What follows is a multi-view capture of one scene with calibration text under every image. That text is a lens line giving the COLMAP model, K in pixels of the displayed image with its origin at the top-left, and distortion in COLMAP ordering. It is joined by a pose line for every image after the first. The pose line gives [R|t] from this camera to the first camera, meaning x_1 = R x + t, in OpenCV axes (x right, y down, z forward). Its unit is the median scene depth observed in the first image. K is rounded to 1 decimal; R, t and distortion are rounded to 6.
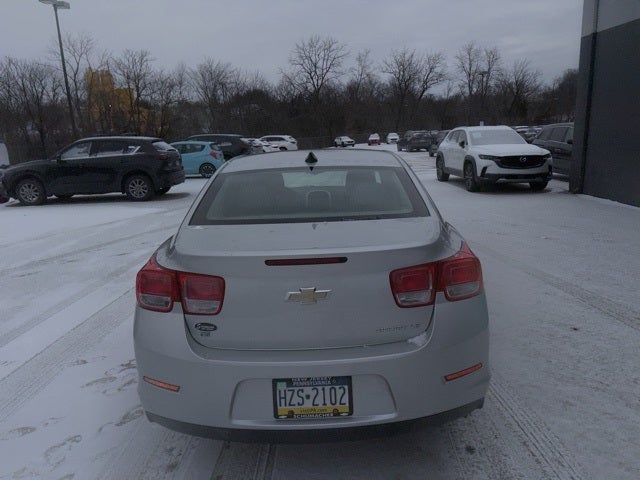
lens RADIAL K [[481.4, 0, 328.4], [0, 481.4, 242.8], [0, 0, 1]] dist [0.056754, -0.060711]
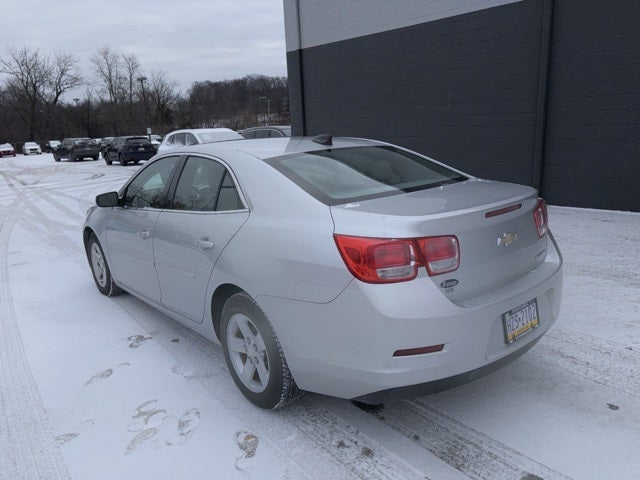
lens RADIAL K [[481.4, 0, 330.6], [0, 481.4, 240.2], [0, 0, 1]] dist [0.056754, -0.060711]
pose [[0.767143, -0.153598, 0.622815, -0.166379], [0.166427, 0.985321, 0.038005, -0.001007], [-0.619511, 0.074498, 0.781445, 0.046850]]
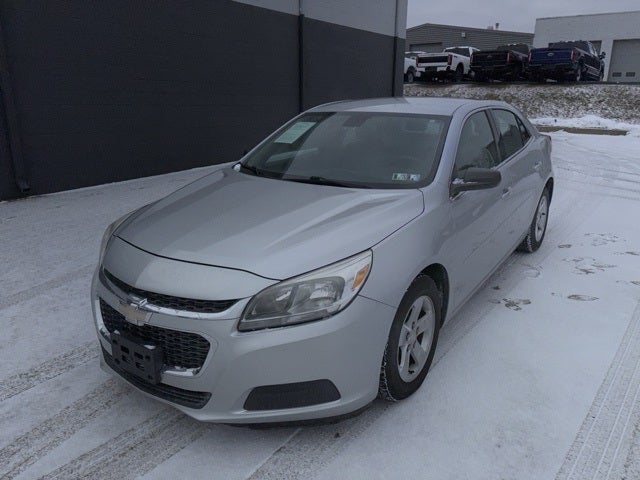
lens RADIAL K [[481.4, 0, 324.2], [0, 481.4, 243.4], [0, 0, 1]] dist [0.056754, -0.060711]
pose [[-0.812260, -0.138955, 0.566502, -0.147817], [0.163570, 0.877979, 0.449886, -0.120897], [-0.559891, 0.458087, -0.690419, 0.571708]]
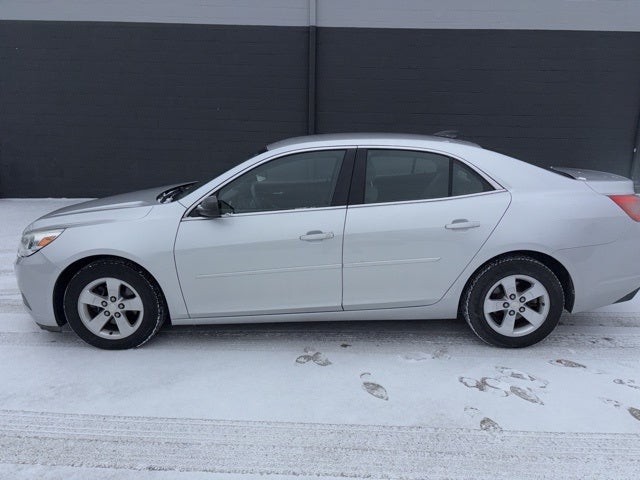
lens RADIAL K [[481.4, 0, 326.0], [0, 481.4, 239.7], [0, 0, 1]] dist [0.056754, -0.060711]
pose [[0.023835, -0.205872, 0.978289, -0.314560], [0.226883, 0.954147, 0.195263, -0.056515], [-0.973630, 0.217303, 0.069451, 0.302833]]
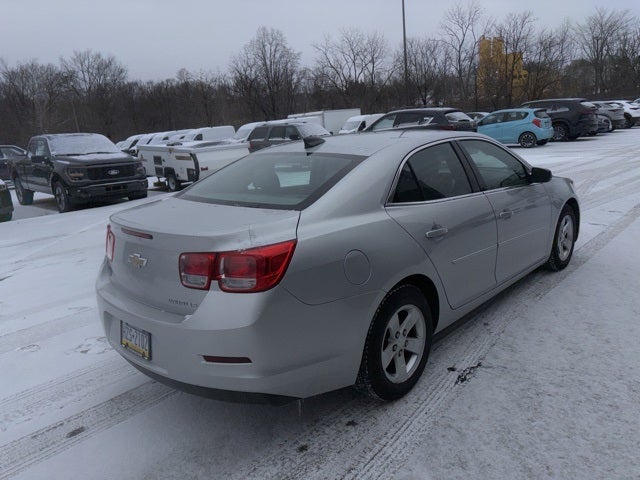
lens RADIAL K [[480.9, 0, 325.0], [0, 480.9, 238.6], [0, 0, 1]] dist [0.045875, -0.043376]
pose [[0.732912, 0.153195, -0.662851, 0.170747], [-0.112263, 0.988194, 0.104257, -0.019926], [0.670997, -0.001997, 0.741457, 0.055706]]
